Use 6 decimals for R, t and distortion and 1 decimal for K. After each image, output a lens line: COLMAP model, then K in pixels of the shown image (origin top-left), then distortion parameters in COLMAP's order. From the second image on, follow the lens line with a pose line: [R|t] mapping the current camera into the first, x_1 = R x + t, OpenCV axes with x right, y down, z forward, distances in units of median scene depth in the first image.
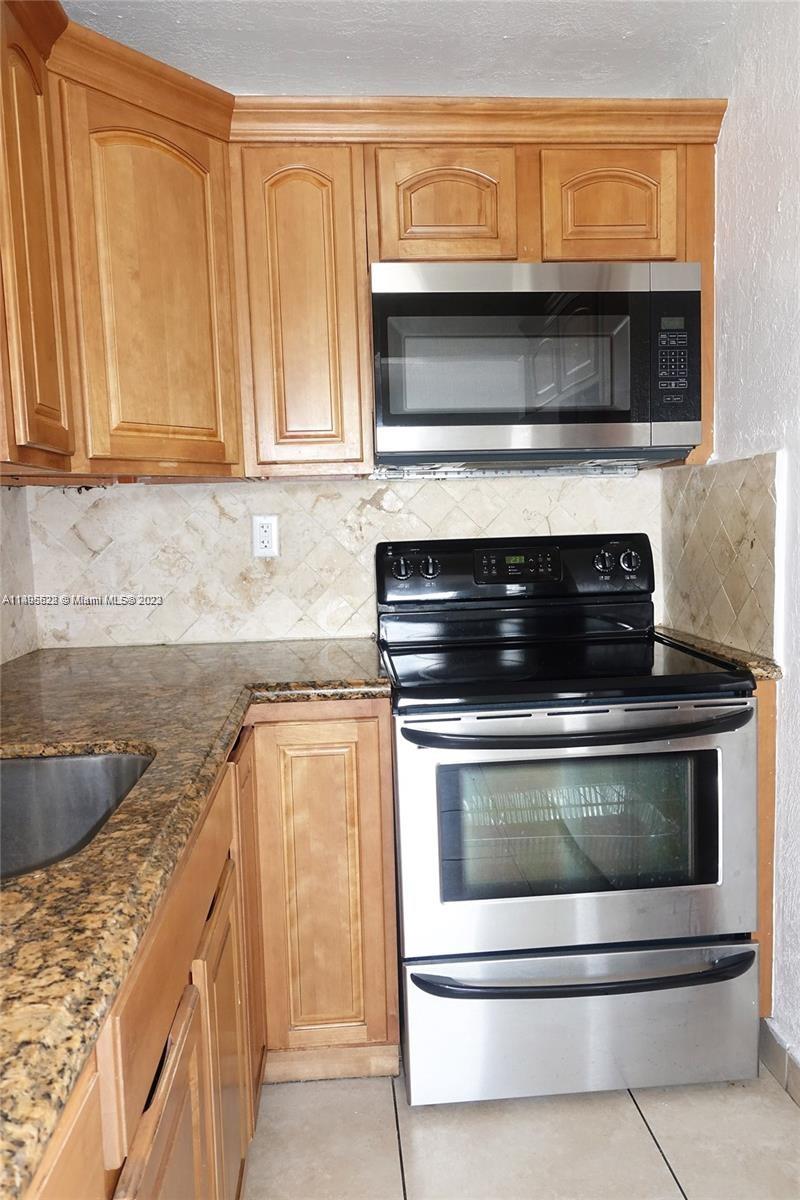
lens RADIAL K [[829.7, 0, 400.0], [0, 829.7, 600.0], [0, 0, 1]] dist [0.011498, -0.011092]
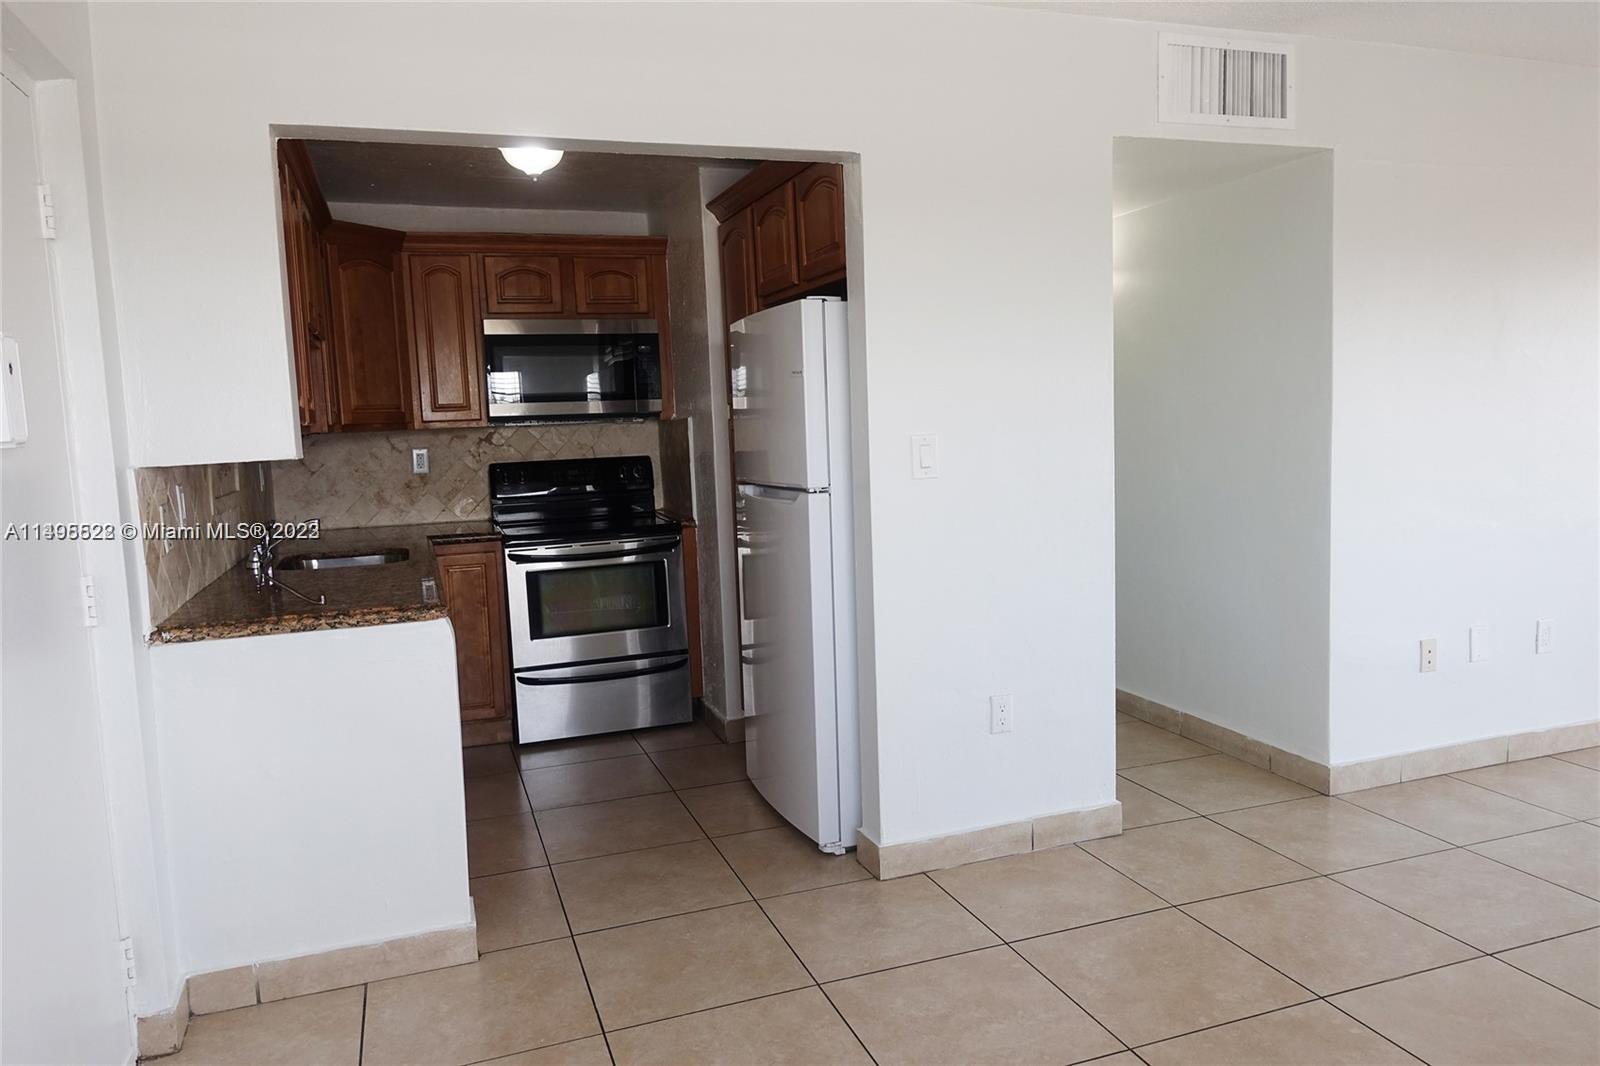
lens RADIAL K [[1106.2, 0, 799.6], [0, 1106.2, 535.4], [0, 0, 1]] dist [0.011498, -0.011092]
pose [[0.966024, -0.033840, 0.256227, -0.000885], [0.033096, 0.999426, 0.007216, 0.096743], [-0.256324, 0.001509, 0.966590, -1.595077]]
